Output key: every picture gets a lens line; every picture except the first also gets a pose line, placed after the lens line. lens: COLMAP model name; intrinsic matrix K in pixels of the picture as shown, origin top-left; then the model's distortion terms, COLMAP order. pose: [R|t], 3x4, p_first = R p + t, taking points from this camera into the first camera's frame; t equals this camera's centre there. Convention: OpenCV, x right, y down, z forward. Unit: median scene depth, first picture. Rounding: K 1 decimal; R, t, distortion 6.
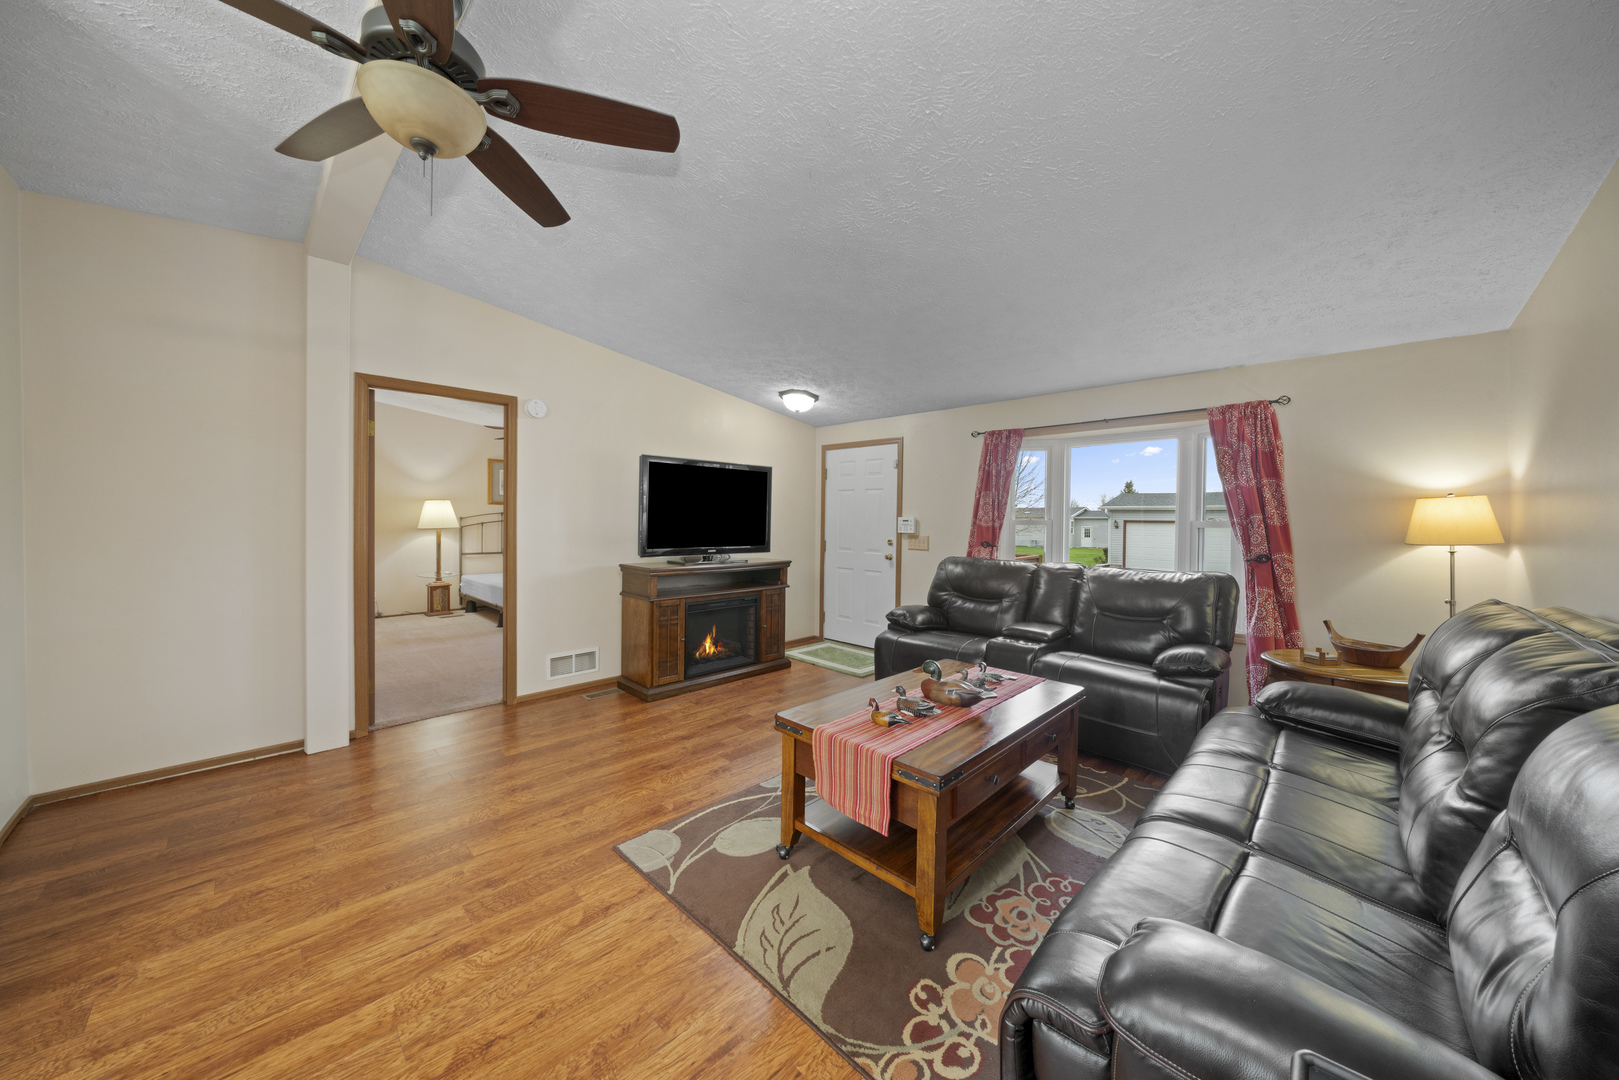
lens RADIAL K [[552.1, 0, 797.4], [0, 552.1, 528.0], [0, 0, 1]] dist [-0.006193, 0.000007]
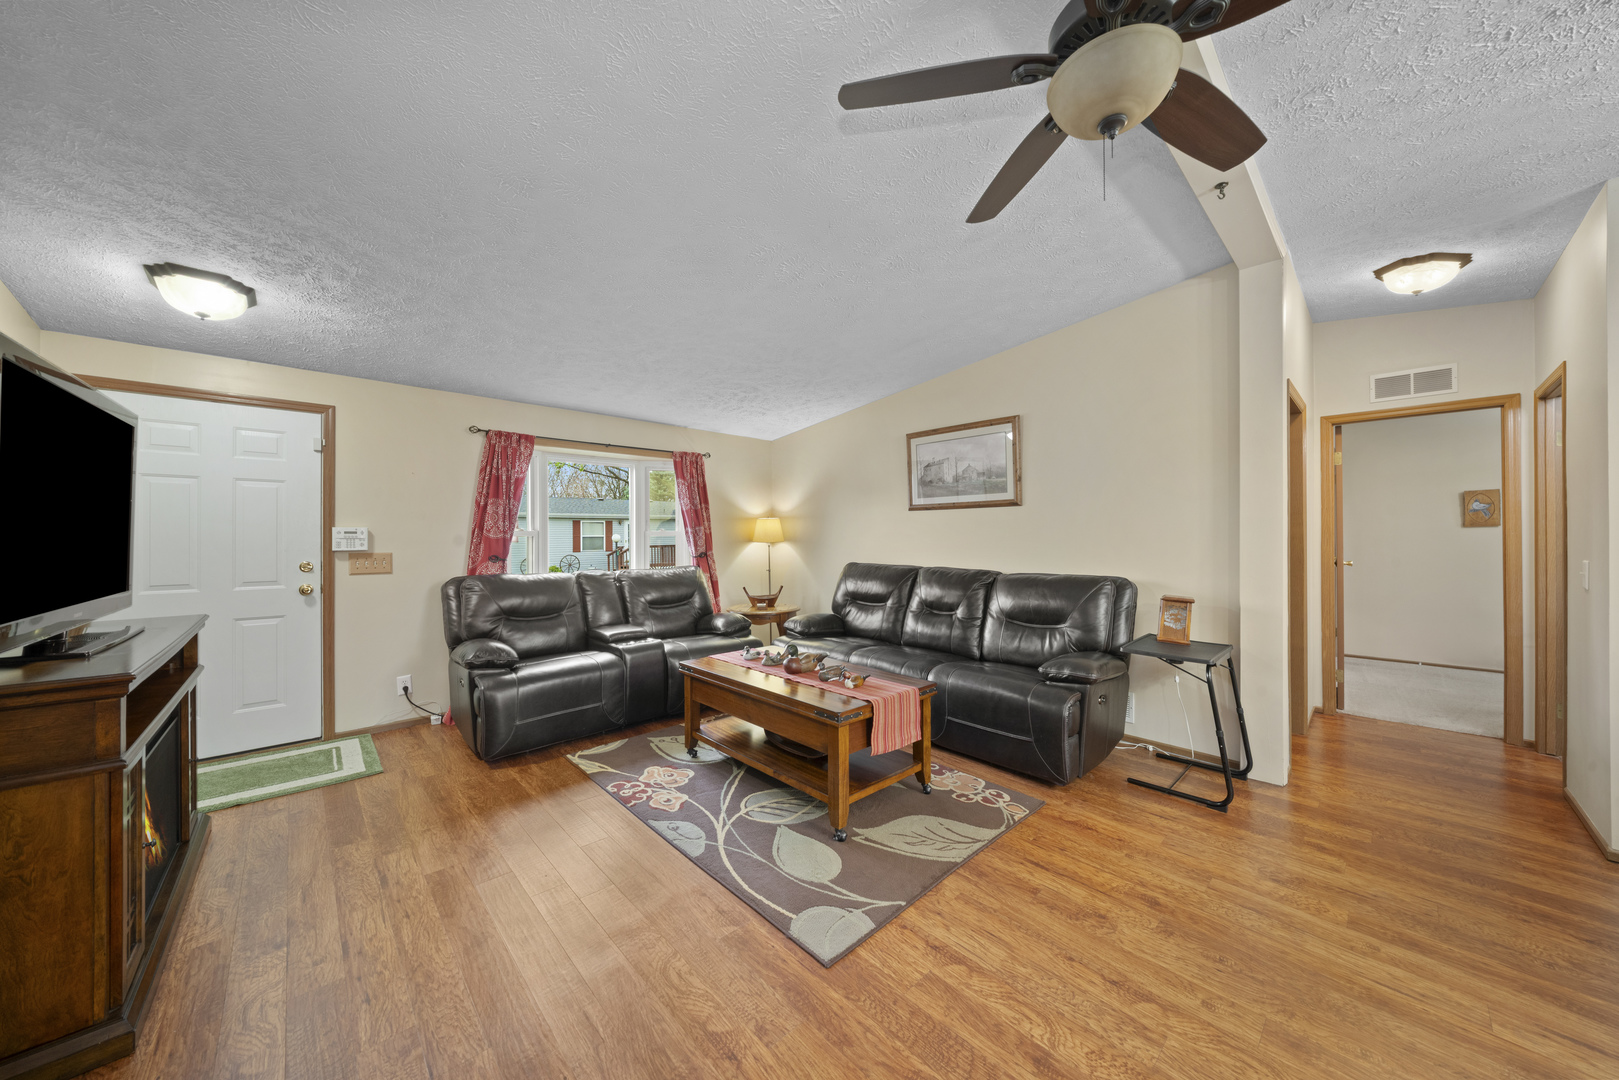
lens RADIAL K [[553.2, 0, 801.9], [0, 553.2, 537.4], [0, 0, 1]] dist [-0.006983, -0.000095]
pose [[0.040001, -0.017540, 0.999046, -1.170673], [0.015900, 0.999730, 0.016915, -0.025805], [-0.999073, 0.015209, 0.040269, 1.076632]]
